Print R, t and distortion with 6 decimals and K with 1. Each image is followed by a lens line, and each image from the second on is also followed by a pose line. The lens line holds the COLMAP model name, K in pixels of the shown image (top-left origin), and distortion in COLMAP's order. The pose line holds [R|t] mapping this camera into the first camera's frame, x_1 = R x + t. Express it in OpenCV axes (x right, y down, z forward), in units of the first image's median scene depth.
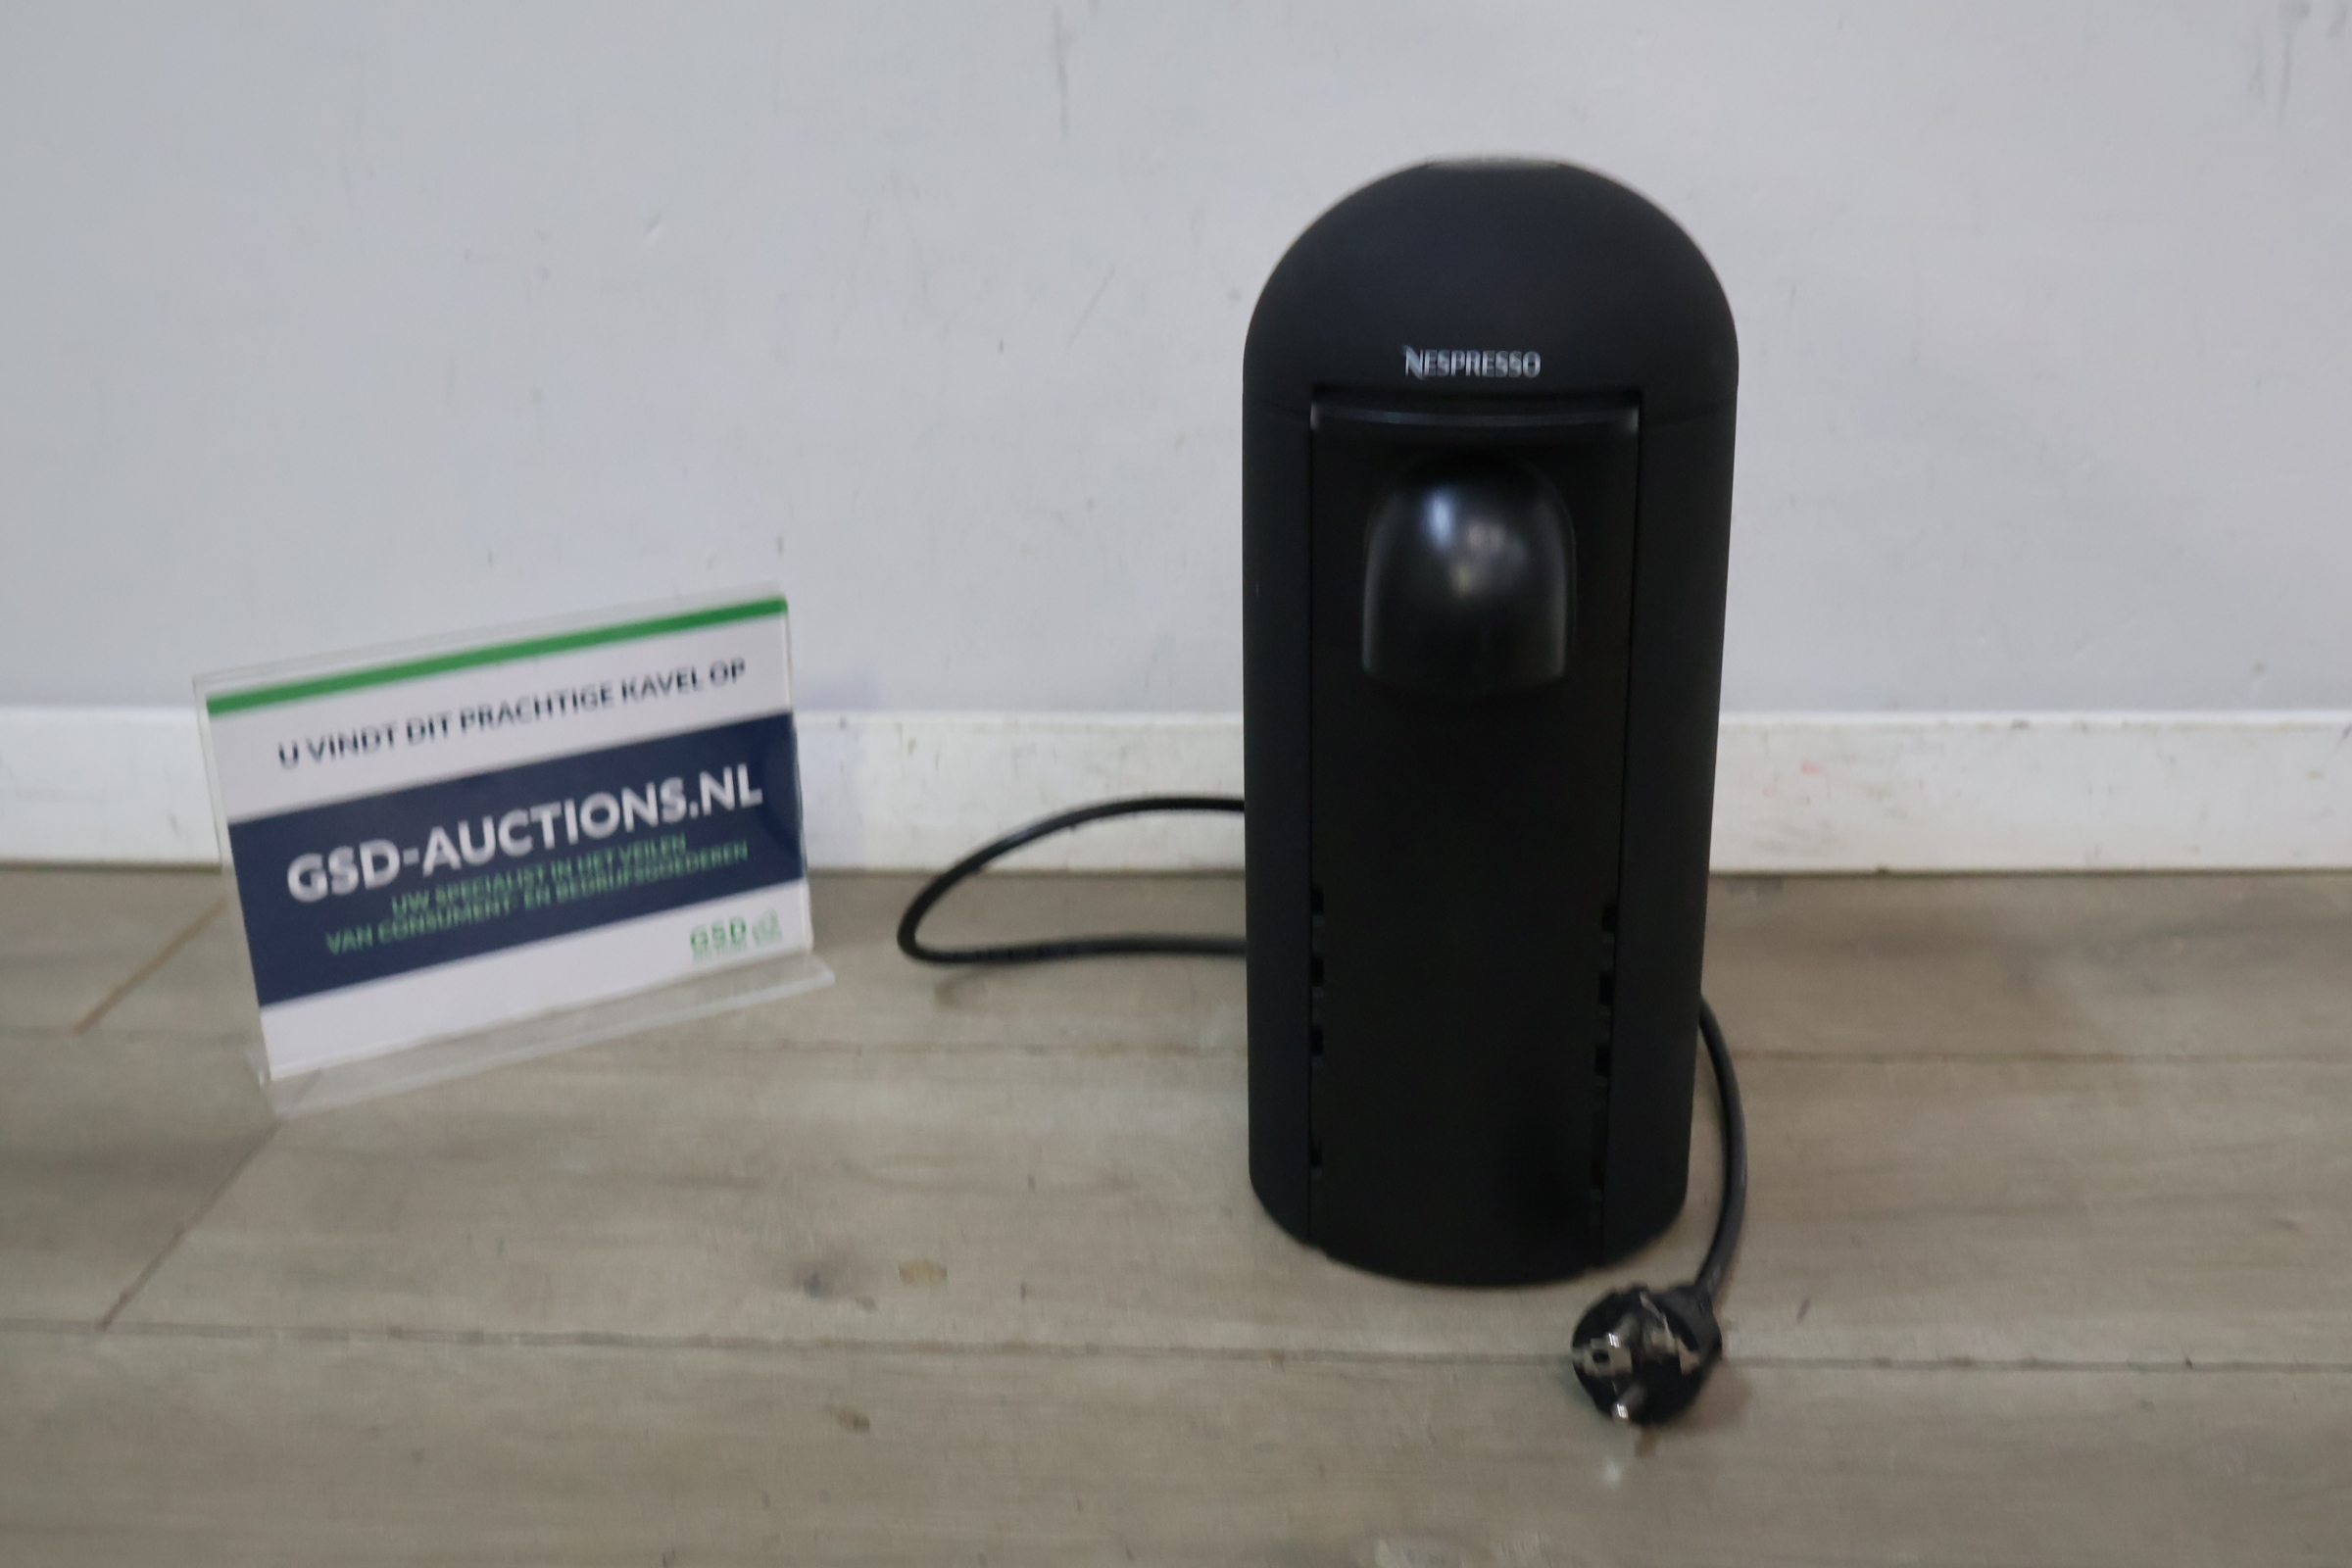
lens RADIAL K [[2449.3, 0, 1139.9], [0, 2449.3, 791.2], [0, 0, 1]] dist [0.001829, 0.000000]
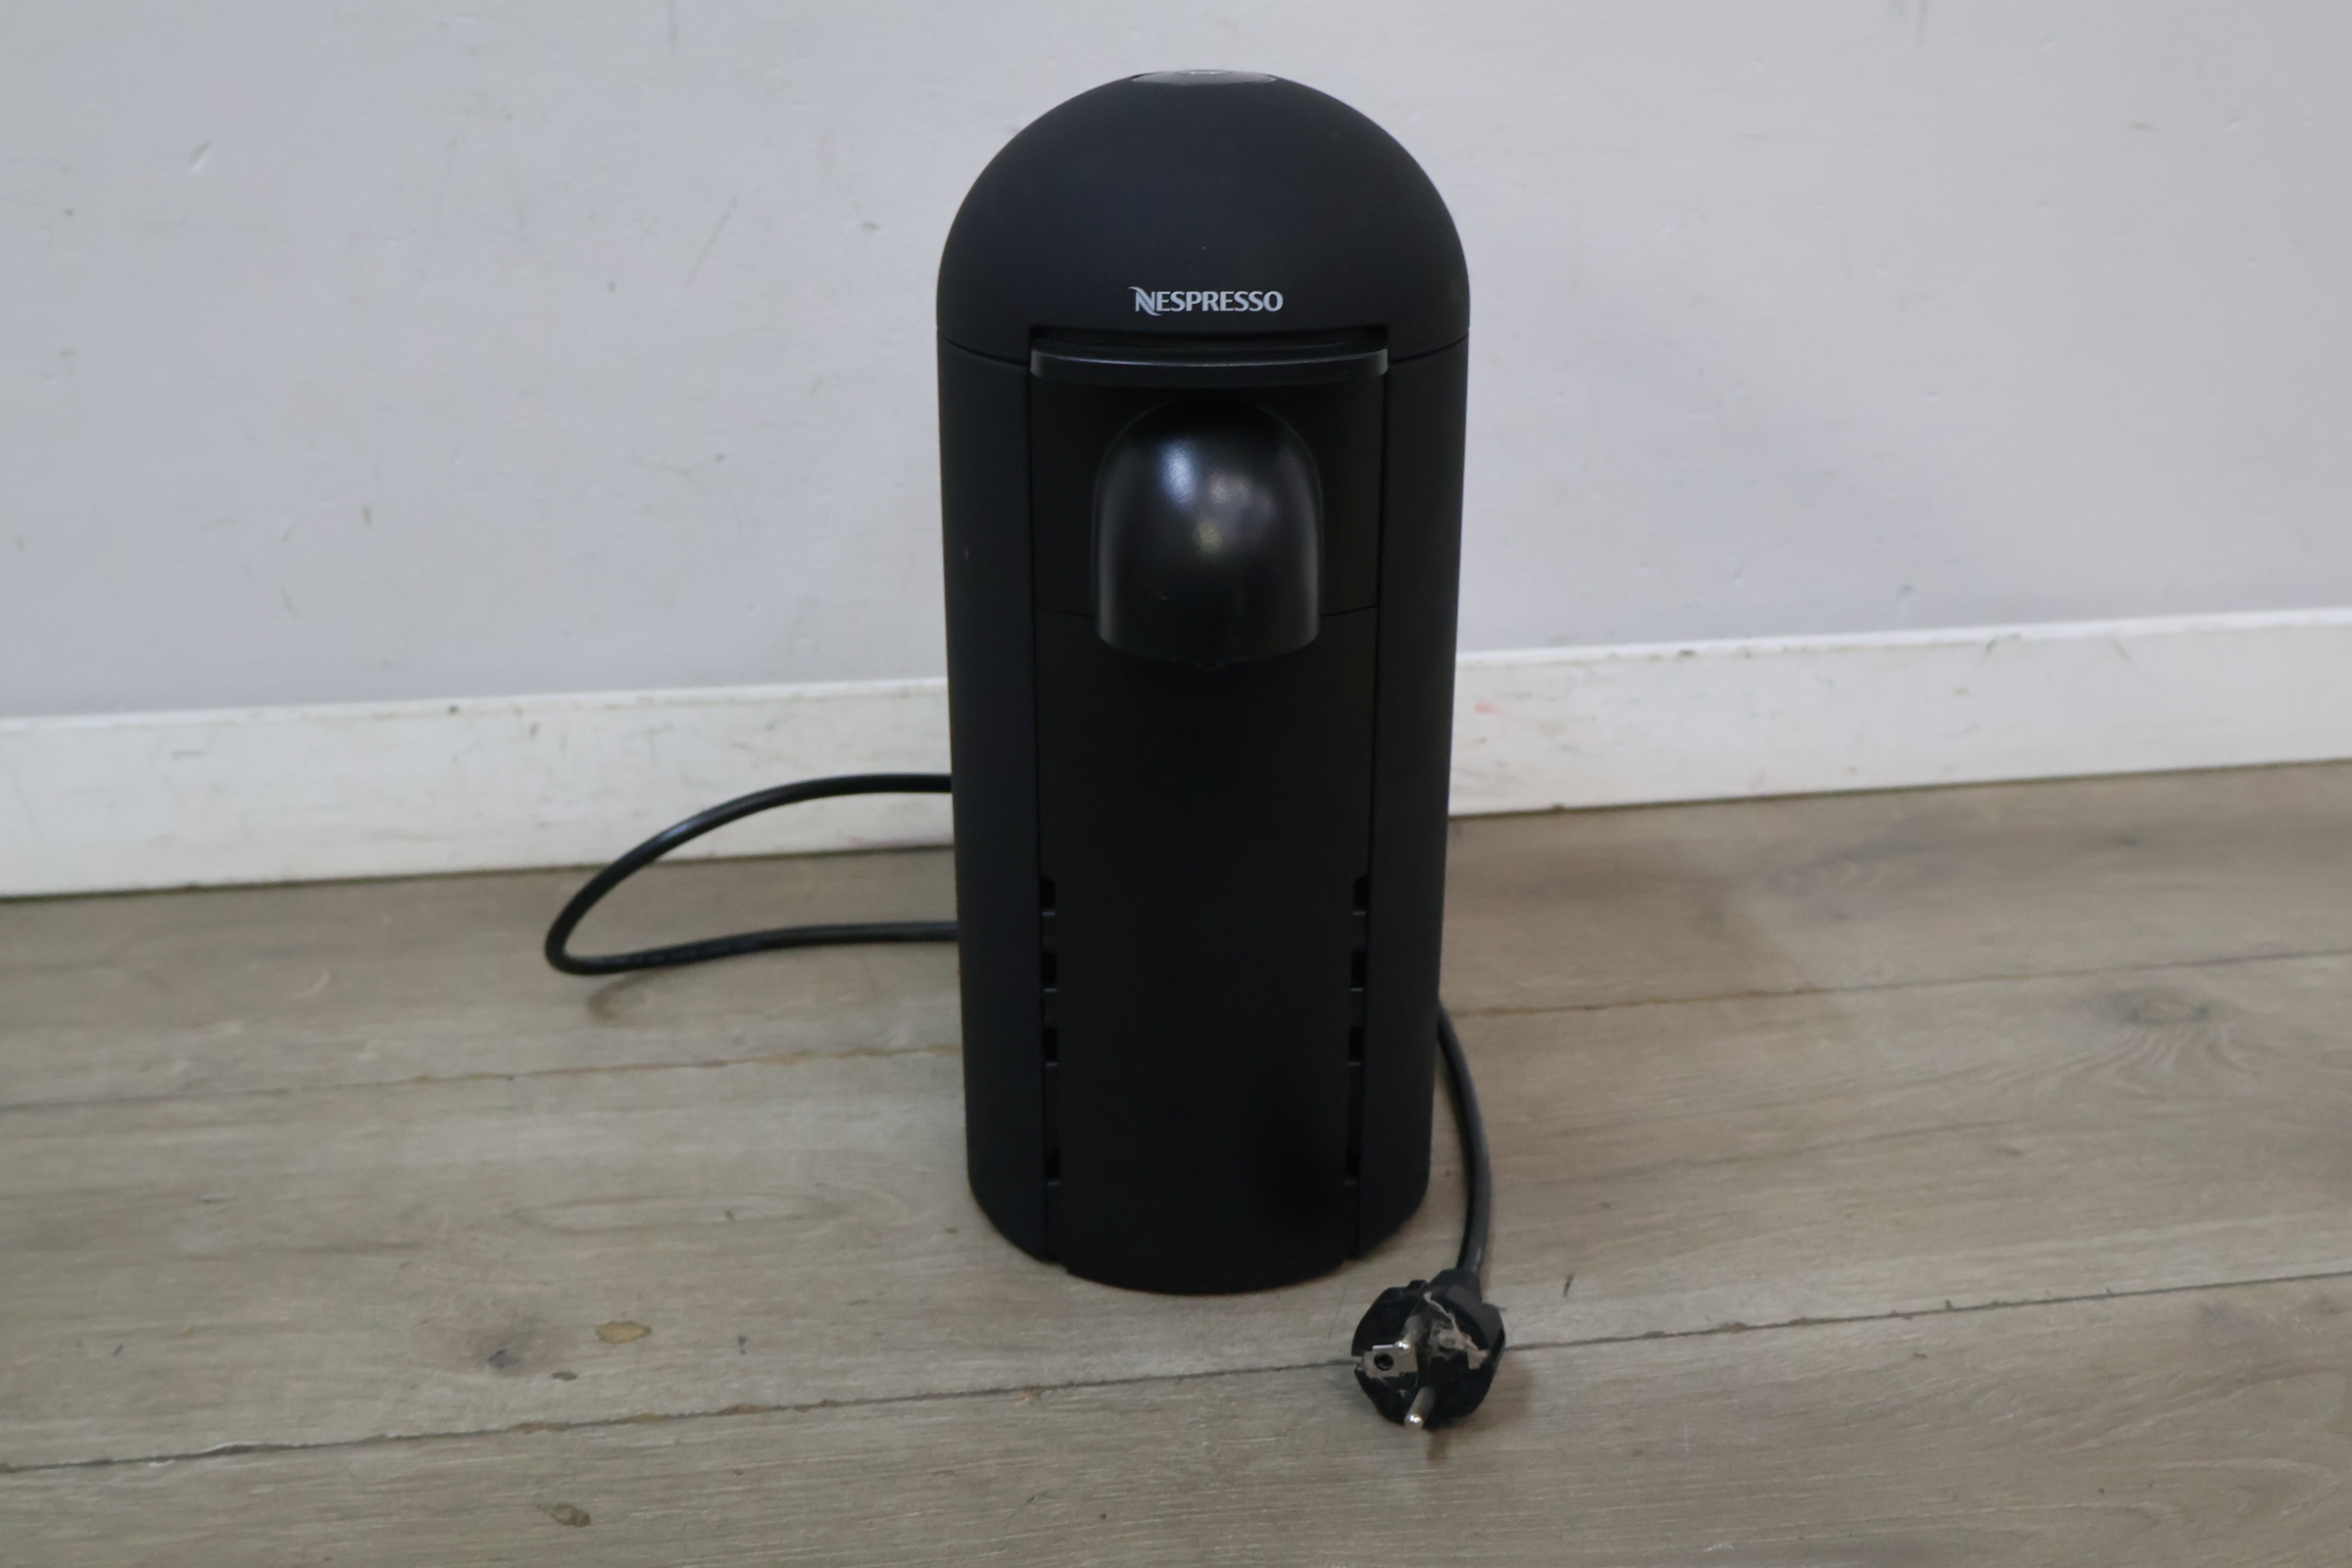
lens RADIAL K [[2449.3, 0, 1161.9], [0, 2449.3, 809.4], [0, 0, 1]] dist [0.001829, 0.000000]
pose [[0.979697, -0.056518, 0.192350, -0.054946], [0.049569, 0.997939, 0.040751, -0.019759], [-0.194257, -0.030389, 0.980480, 0.086364]]
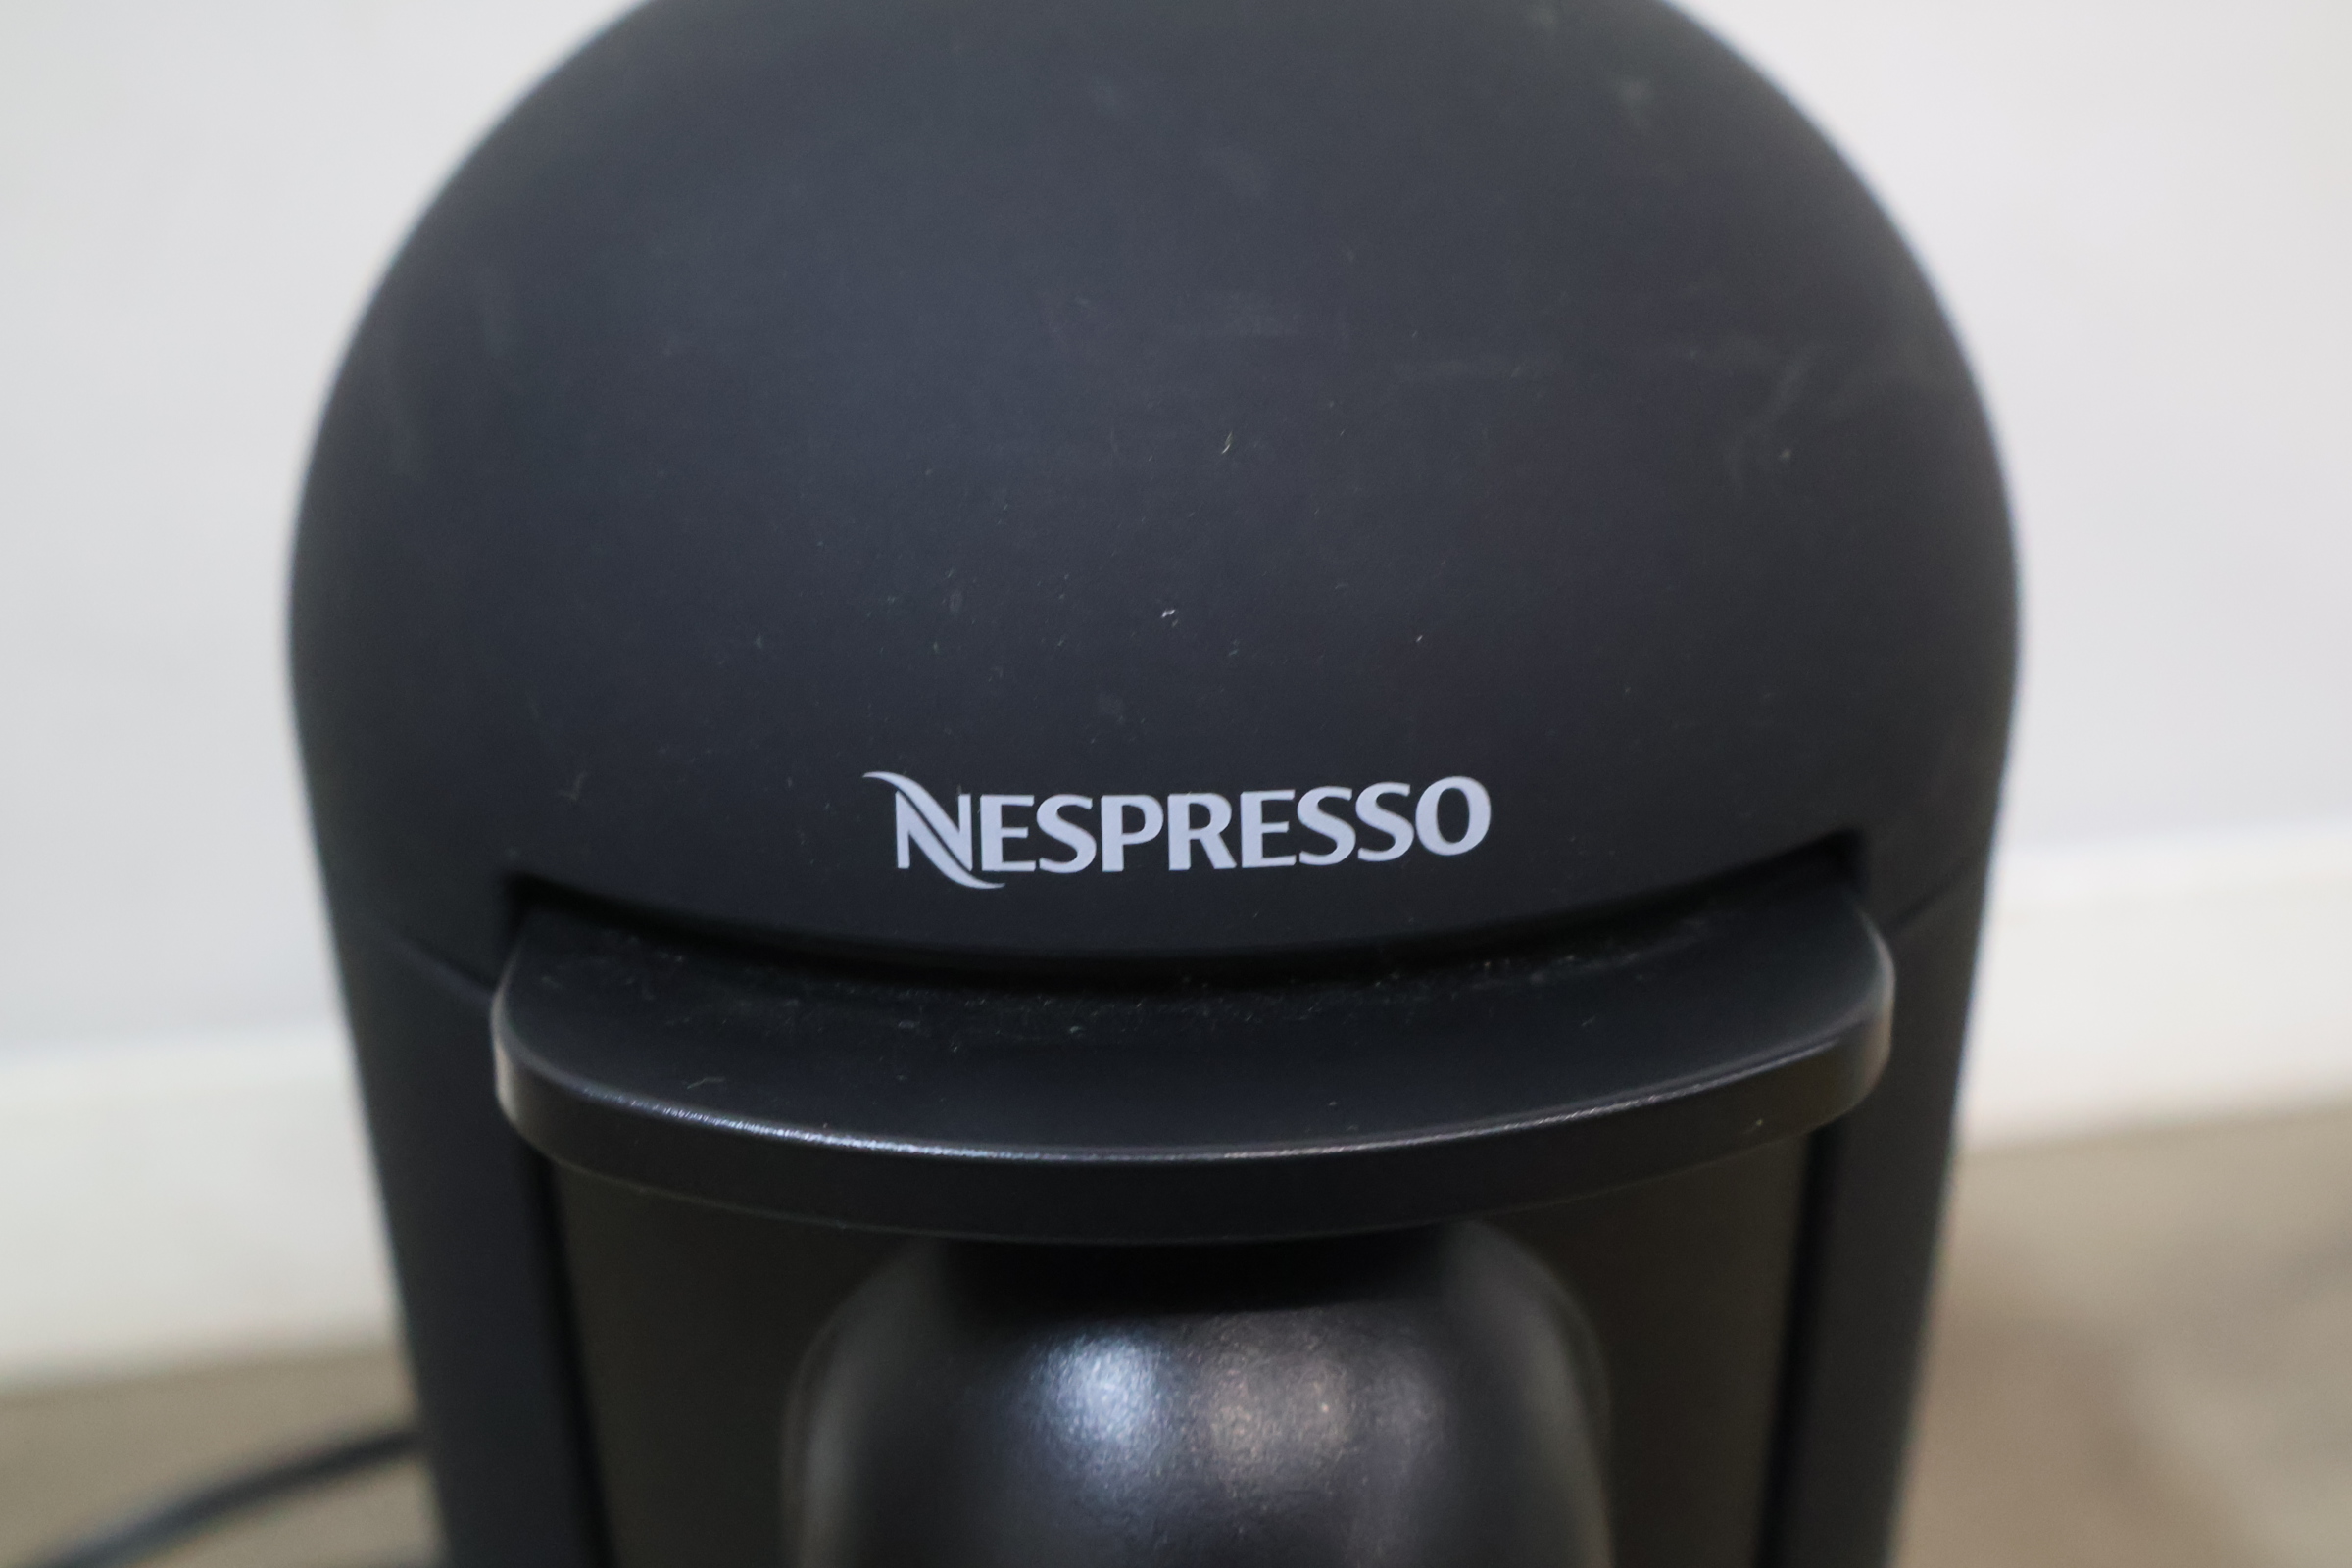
lens RADIAL K [[2449.3, 0, 1169.9], [0, 2449.3, 800.7], [0, 0, 1]] dist [0.001829, 0.000000]
pose [[0.968299, -0.103642, 0.227279, 0.067981], [0.079436, 0.990391, 0.113203, -0.165624], [-0.236827, -0.091560, 0.967228, 0.642173]]
